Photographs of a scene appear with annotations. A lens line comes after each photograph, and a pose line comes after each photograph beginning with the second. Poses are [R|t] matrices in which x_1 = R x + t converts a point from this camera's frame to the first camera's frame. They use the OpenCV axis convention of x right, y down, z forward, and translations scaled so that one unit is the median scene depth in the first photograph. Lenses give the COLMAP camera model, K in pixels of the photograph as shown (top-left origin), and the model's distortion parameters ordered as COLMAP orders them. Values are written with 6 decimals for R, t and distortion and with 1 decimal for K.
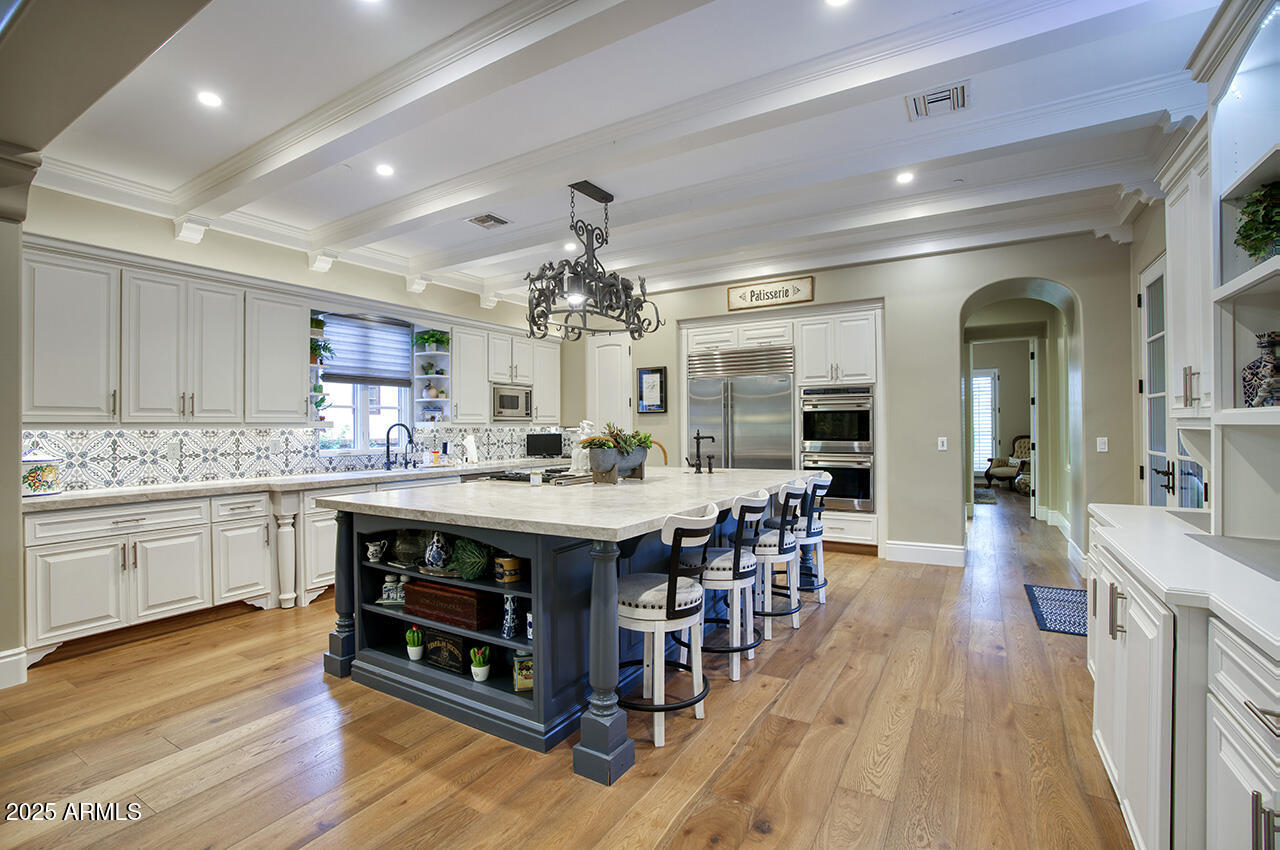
lens RADIAL K [[574.2, 0, 636.6], [0, 574.2, 428.1], [0, 0, 1]] dist [-0.055525, 0.020092]
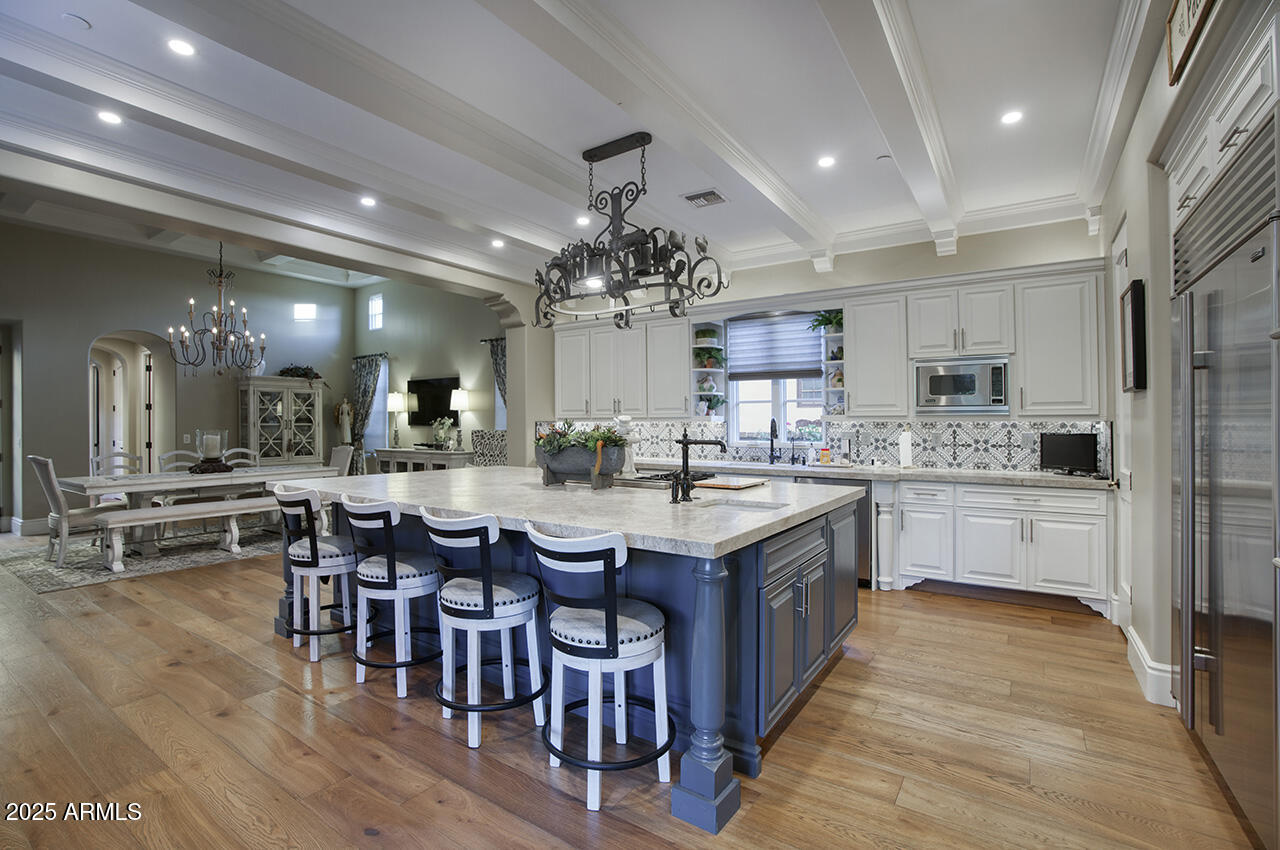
lens RADIAL K [[579.9, 0, 640.0], [0, 579.9, 425.0], [0, 0, 1]] dist [-0.151936, 0.067677]
pose [[-0.041720, 0.012203, -0.999055, 0.580812], [0.000977, 0.999925, 0.012172, -0.007023], [0.999129, -0.000468, -0.041729, 0.804262]]
